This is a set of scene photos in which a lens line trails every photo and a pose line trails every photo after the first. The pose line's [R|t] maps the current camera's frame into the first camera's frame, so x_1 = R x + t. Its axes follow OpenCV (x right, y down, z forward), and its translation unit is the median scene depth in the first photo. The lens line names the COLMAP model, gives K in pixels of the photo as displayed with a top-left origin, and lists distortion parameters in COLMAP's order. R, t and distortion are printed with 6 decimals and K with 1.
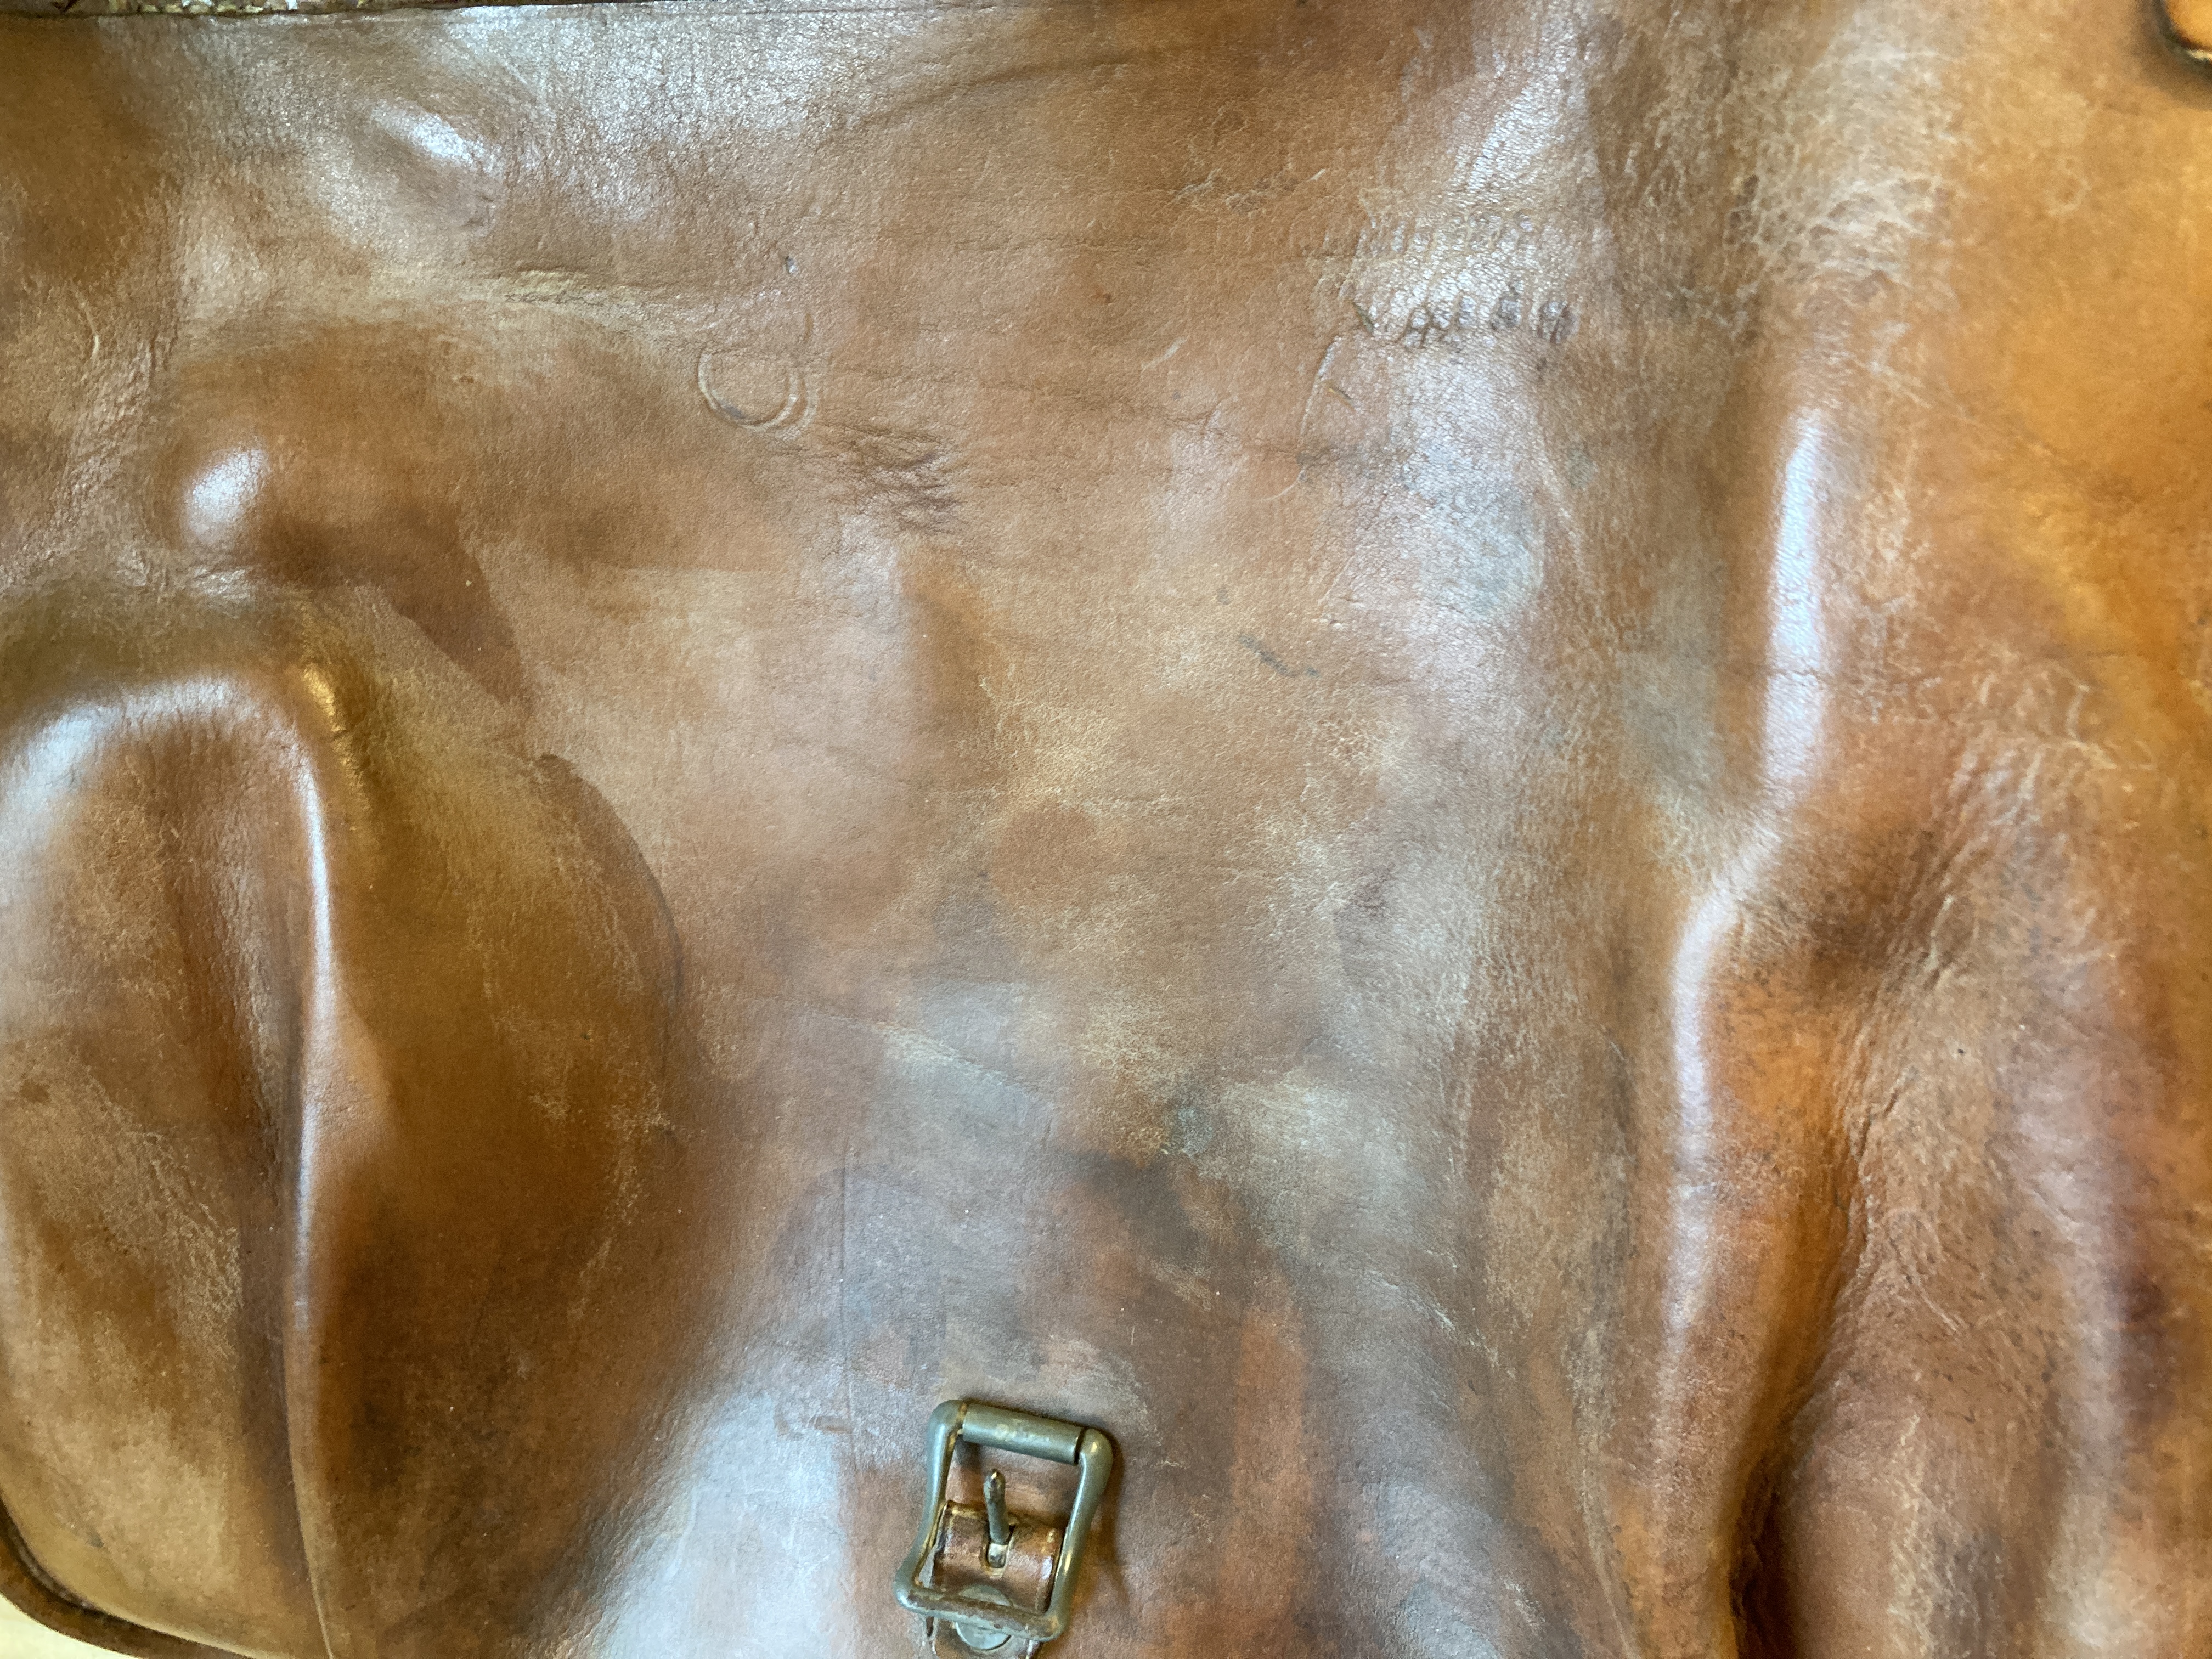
lens RADIAL K [[1823.2, 0, 1106.0], [0, 1823.2, 829.5], [0, 0, 1]] dist [-0.060558, 0.108796]
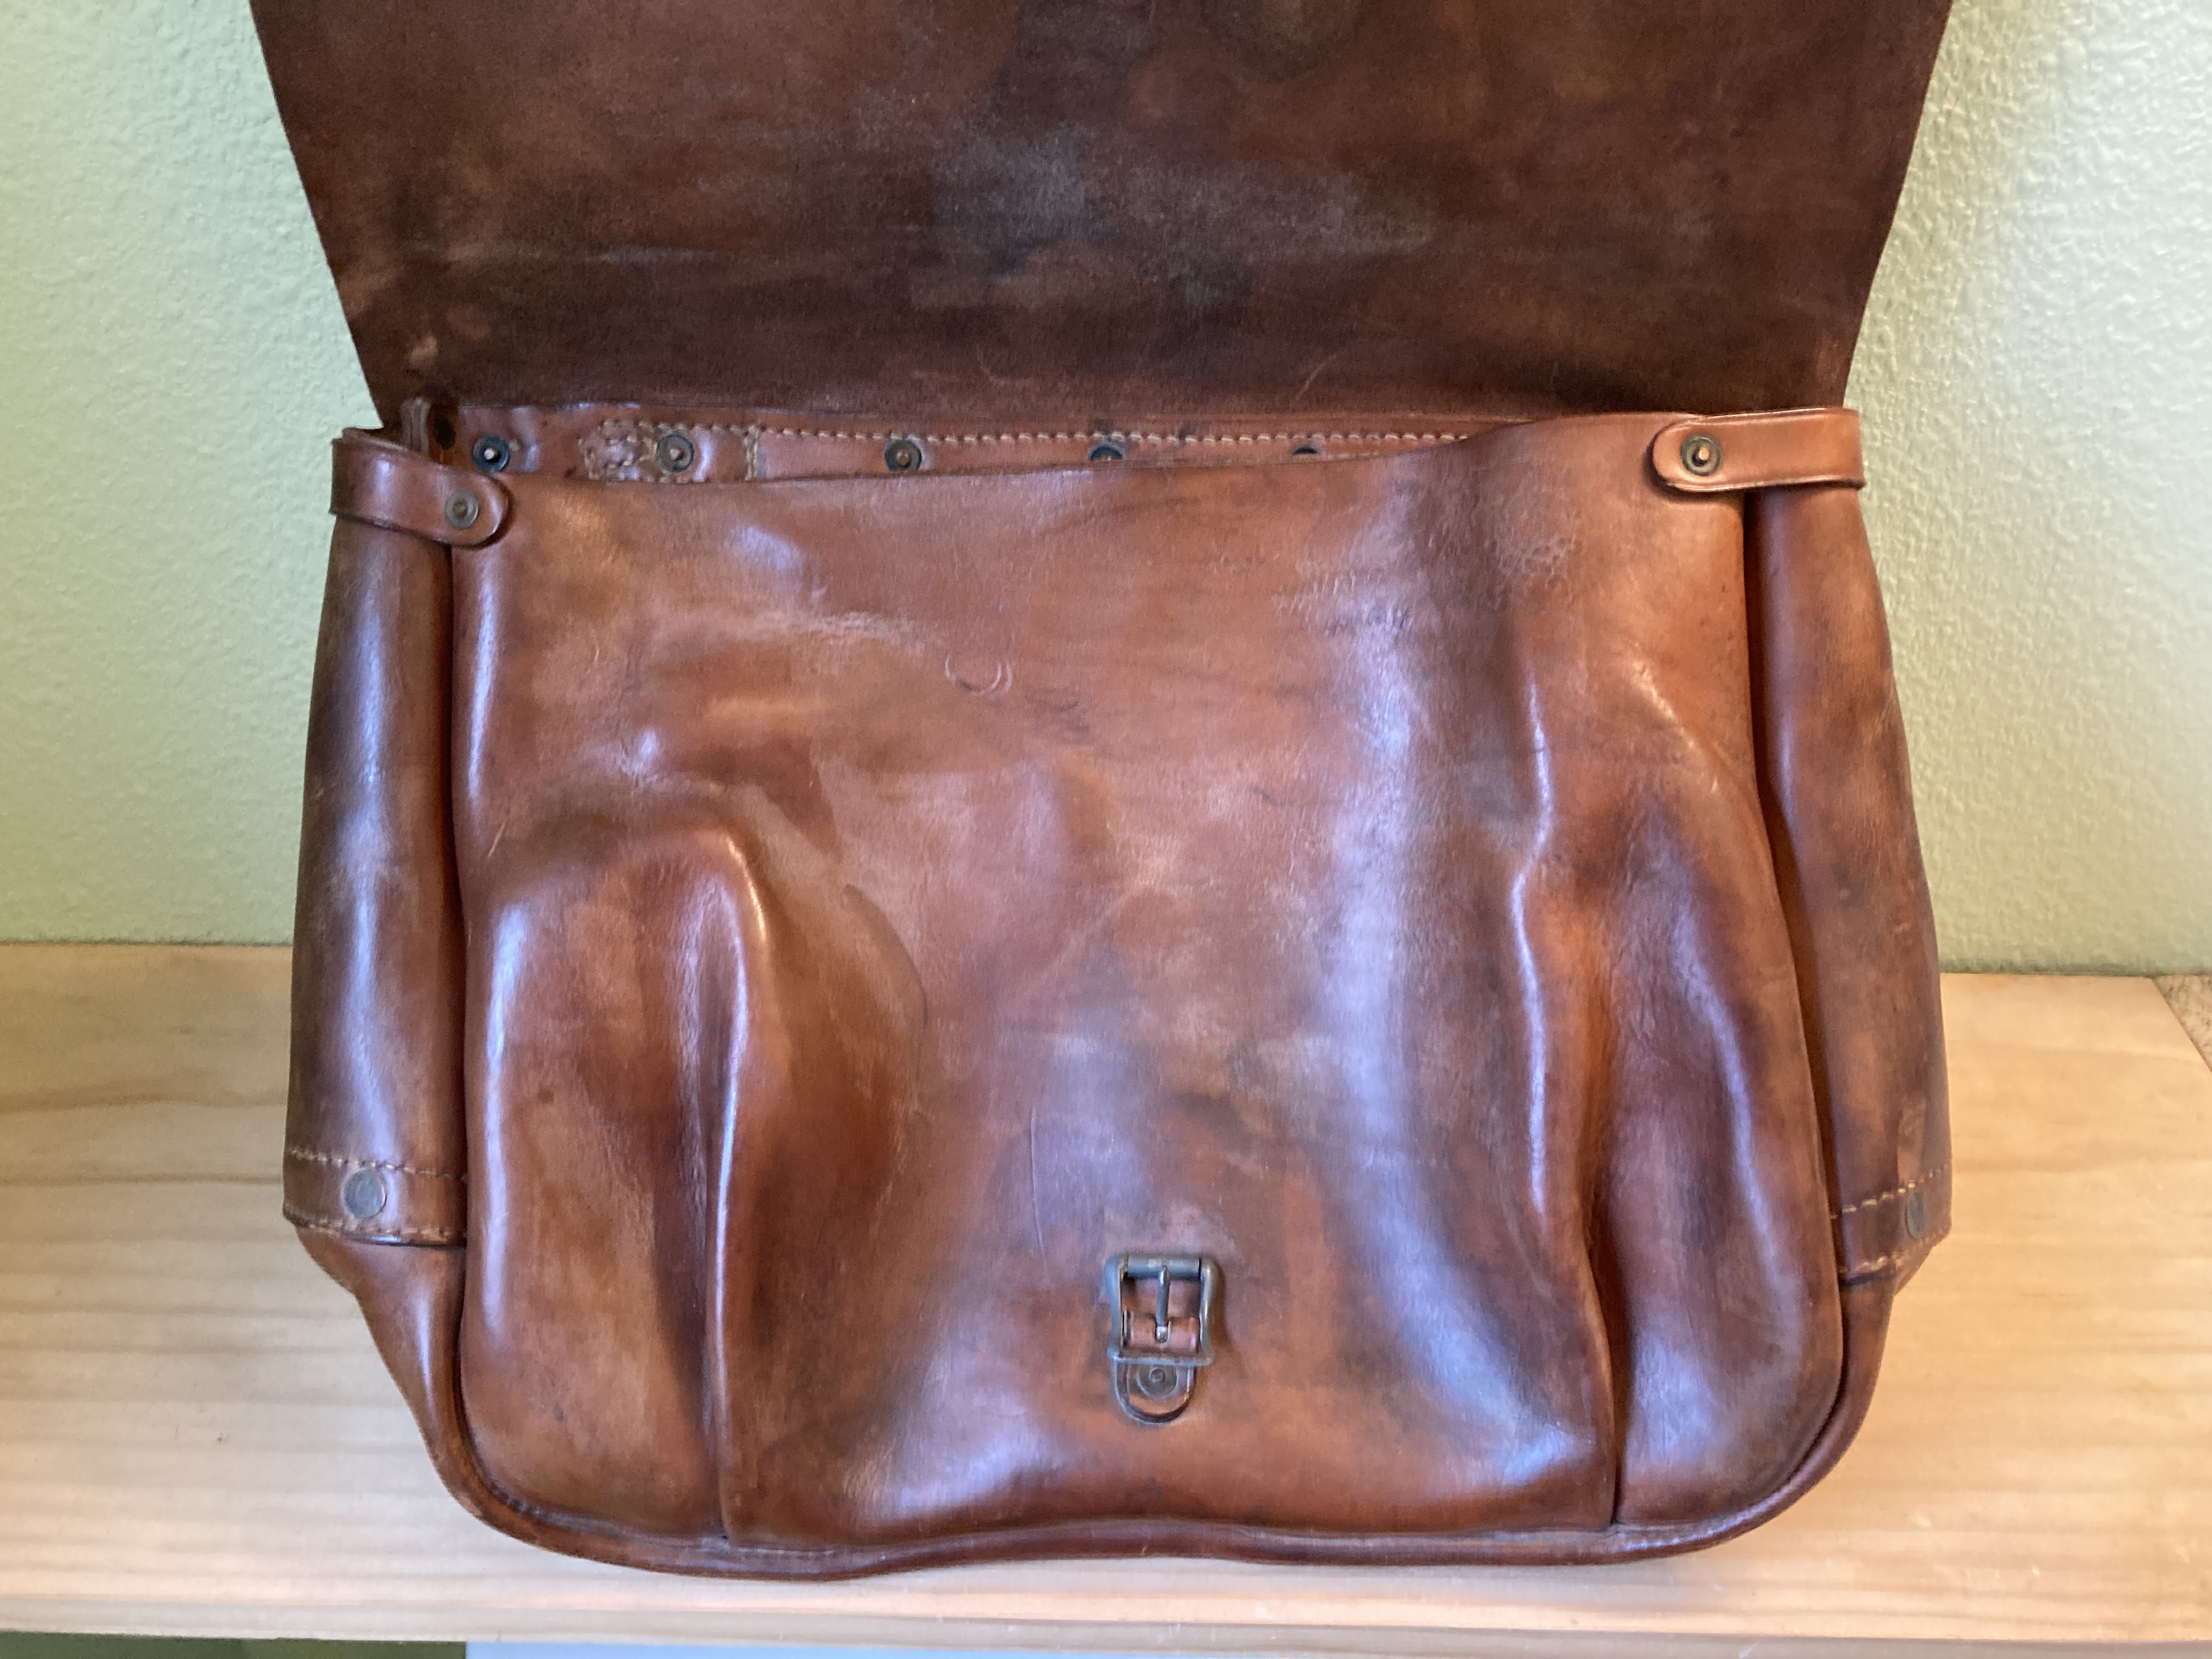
lens RADIAL K [[1782.8, 0, 1106.0], [0, 1782.8, 829.5], [0, 0, 1]] dist [0.091085, -0.121754]
pose [[0.975399, -0.034844, 0.217678, -0.454698], [0.094518, 0.958167, -0.270151, 0.401243], [-0.199158, 0.284080, 0.937888, -0.661312]]
